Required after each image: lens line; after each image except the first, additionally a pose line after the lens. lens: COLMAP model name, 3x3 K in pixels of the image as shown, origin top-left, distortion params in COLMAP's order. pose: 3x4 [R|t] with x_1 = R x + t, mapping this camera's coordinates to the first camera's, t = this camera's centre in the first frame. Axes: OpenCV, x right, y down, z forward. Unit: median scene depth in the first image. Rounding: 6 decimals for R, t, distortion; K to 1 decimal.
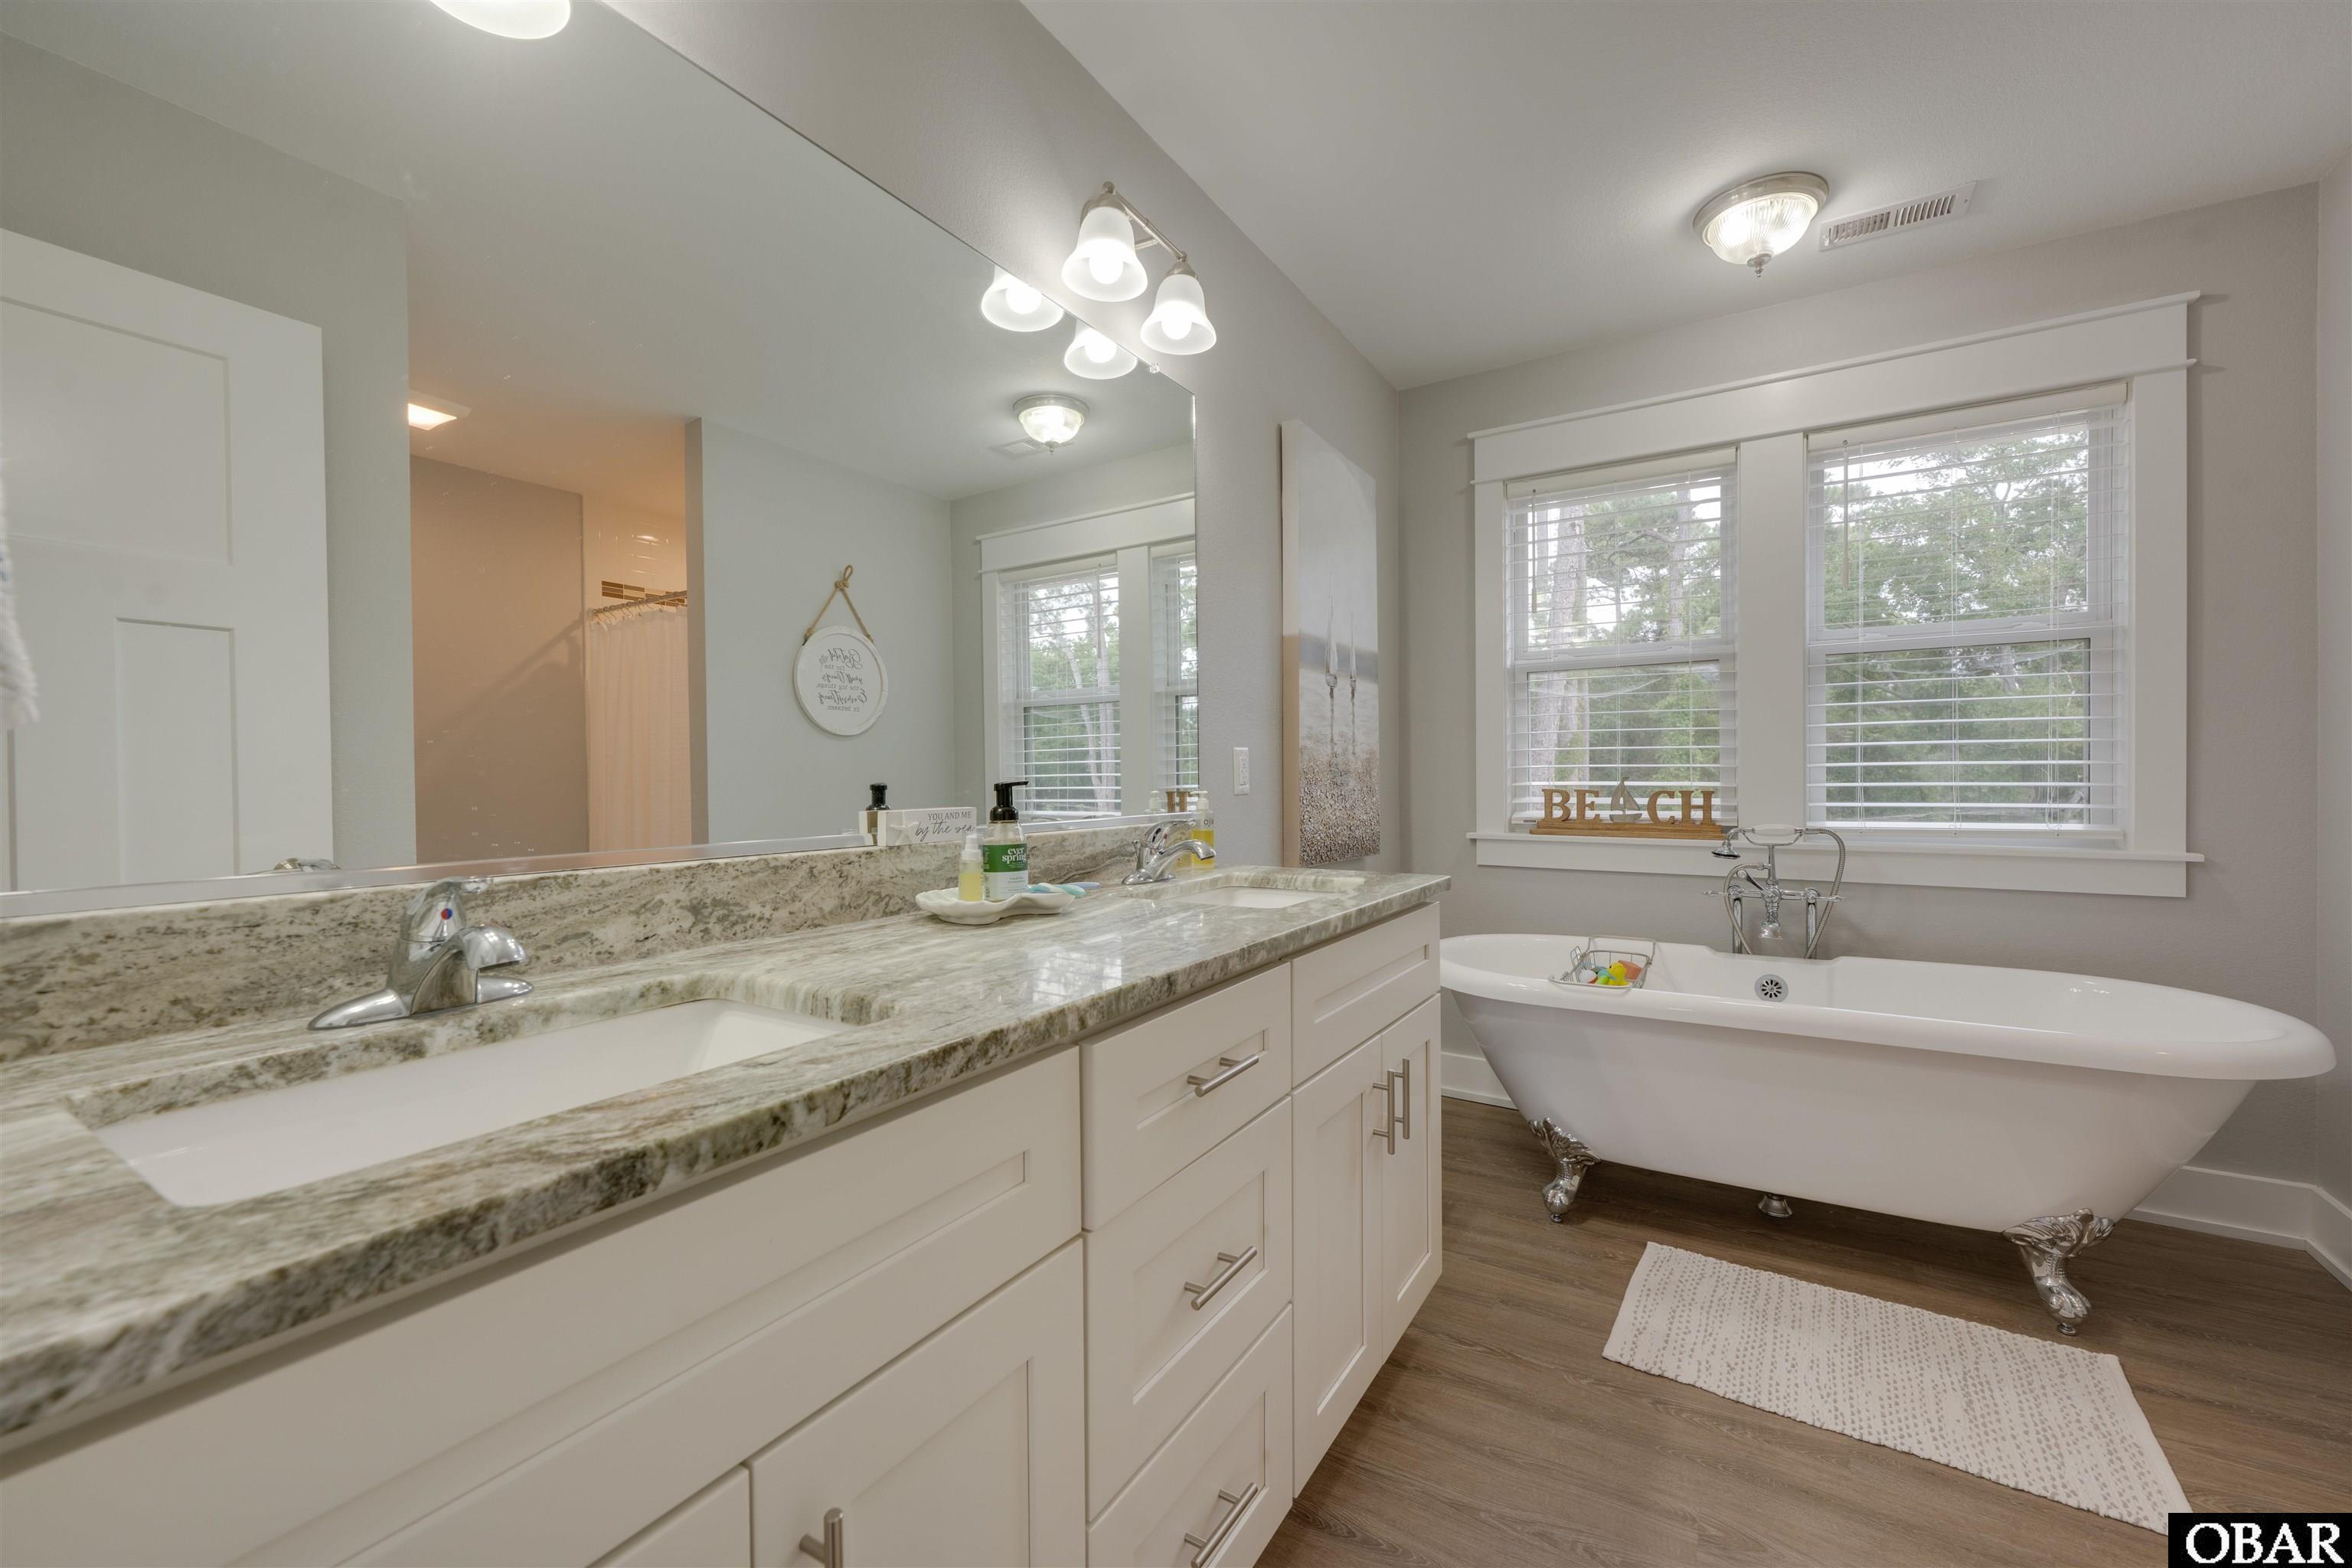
lens RADIAL K [[934.4, 0, 1167.0], [0, 934.4, 781.8], [0, 0, 1]] dist [-0.001818, 0.000383]
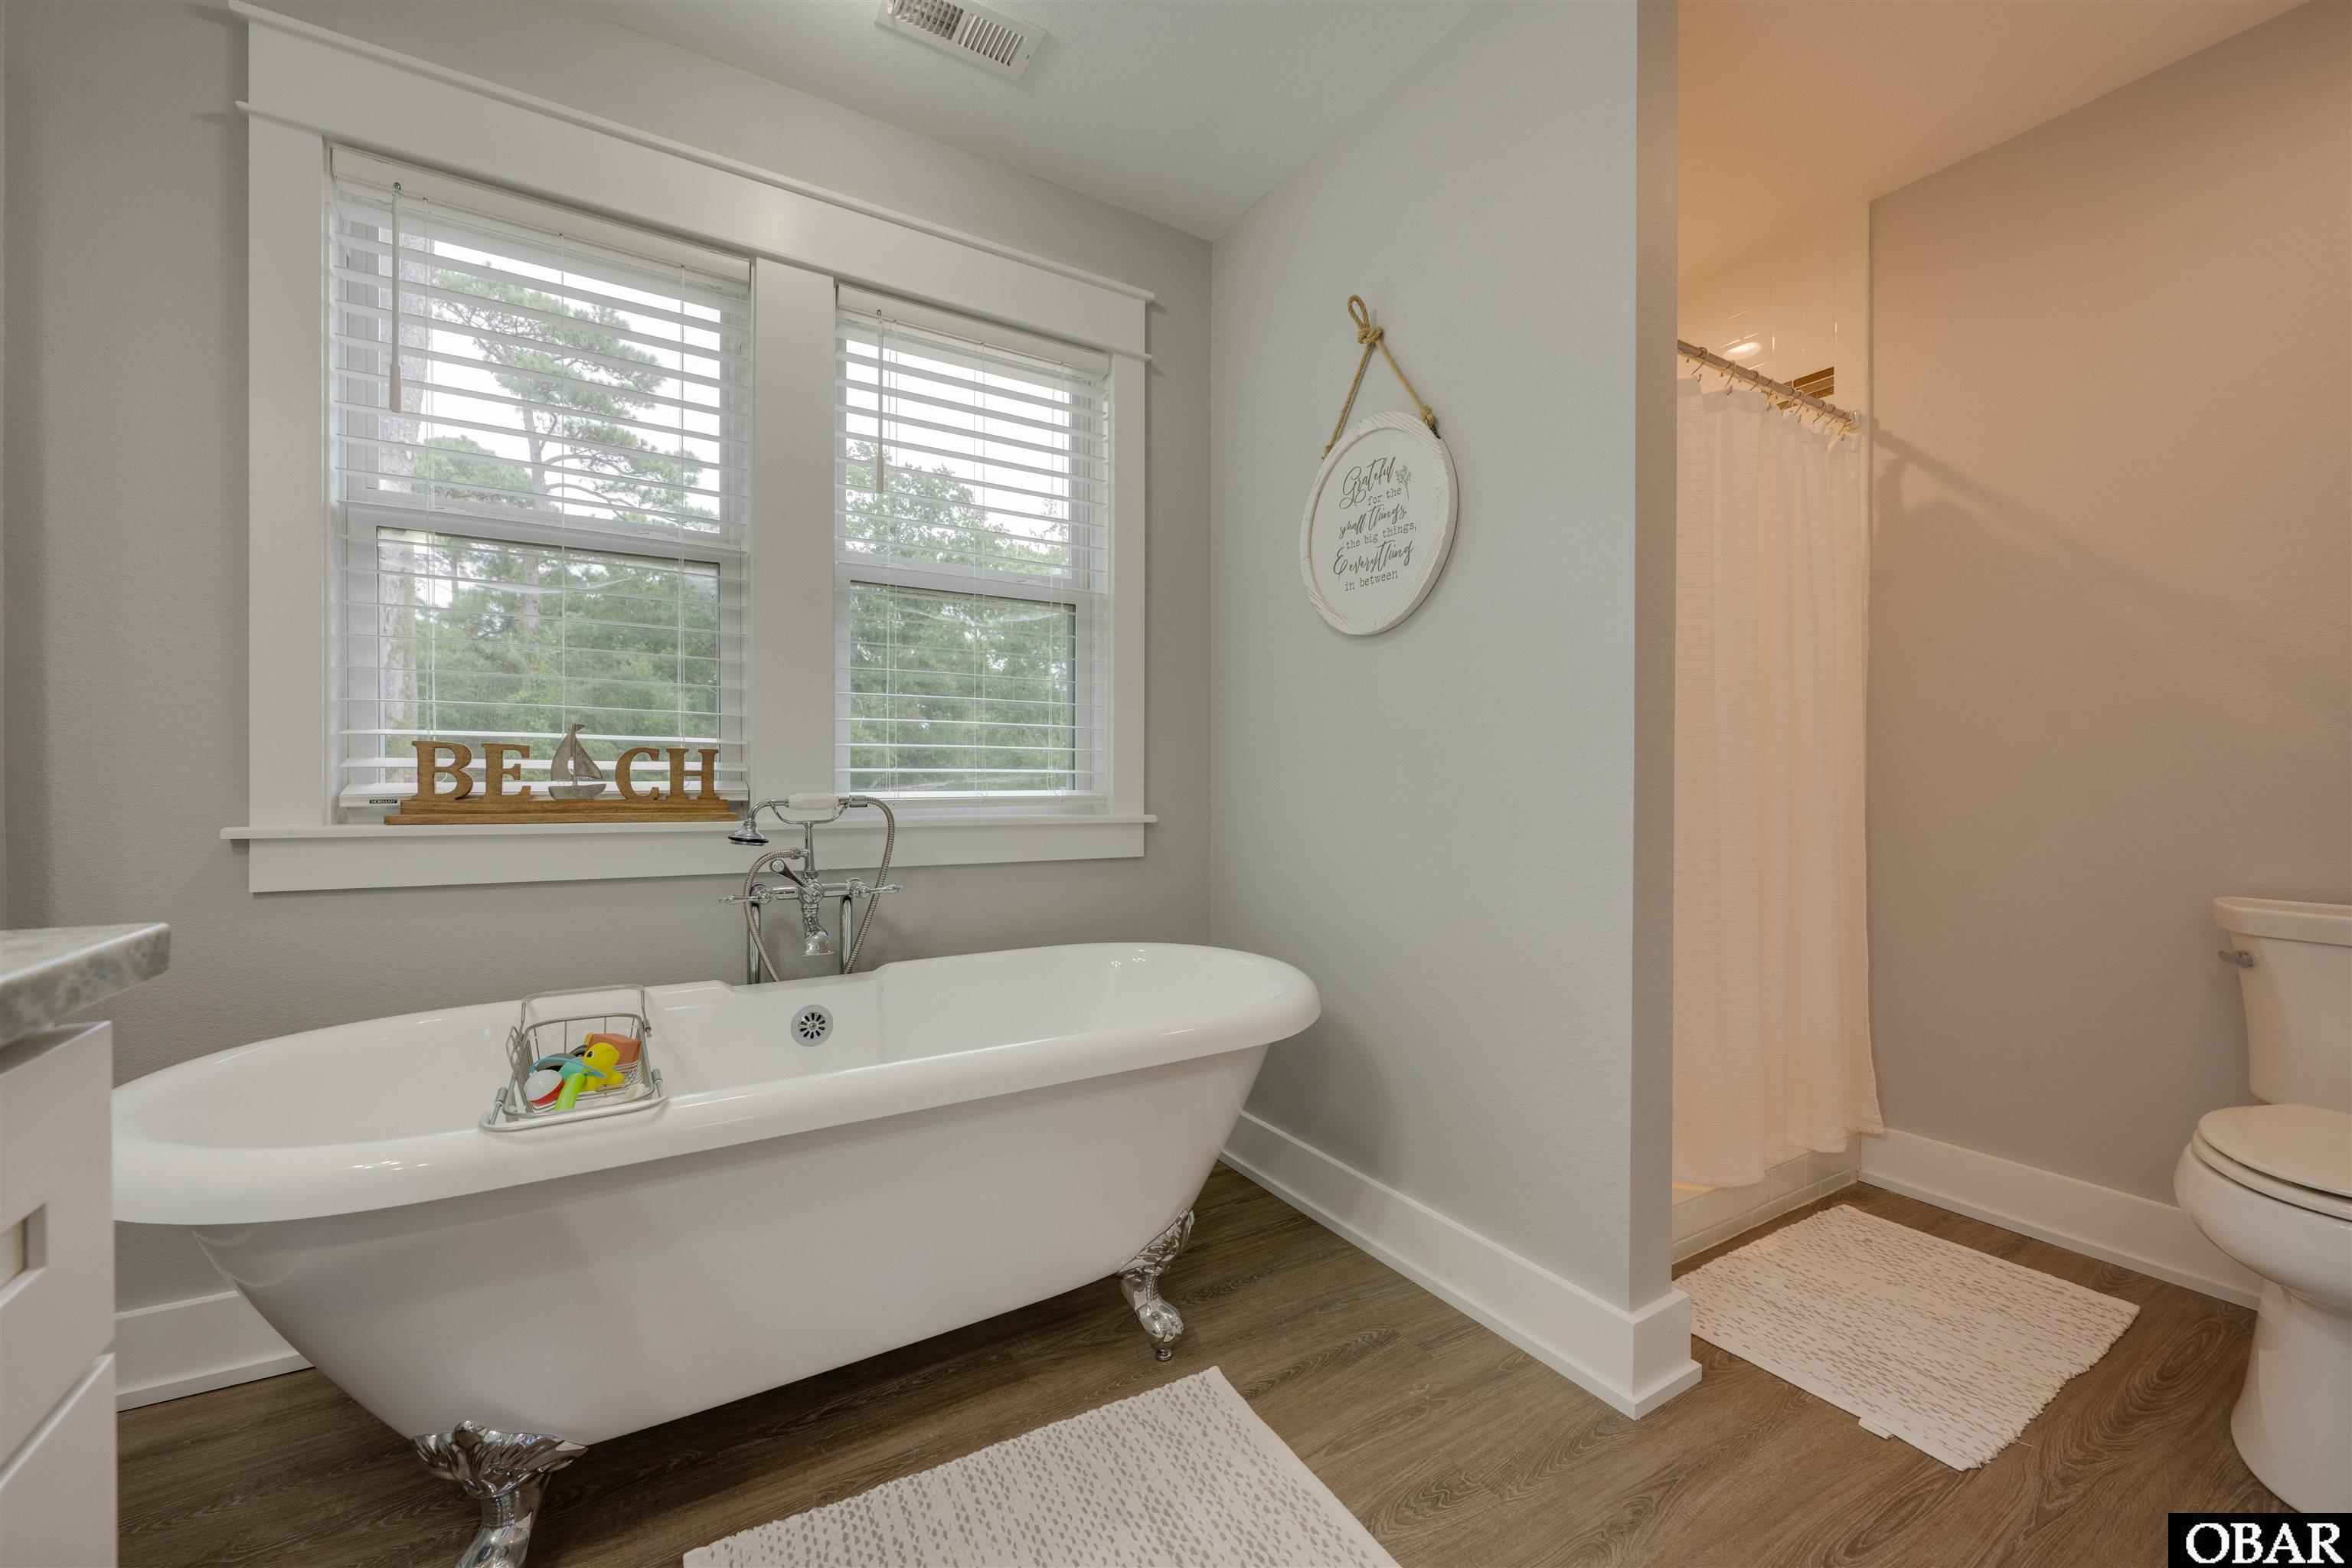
lens RADIAL K [[934.4, 0, 1187.3], [0, 934.4, 786.7], [0, 0, 1]] dist [-0.001818, 0.000383]
pose [[0.436588, 0.003489, 0.899655, 0.123853], [-0.001041, 0.999994, -0.003373, 0.039361], [-0.899661, 0.000536, 0.436589, 0.401431]]
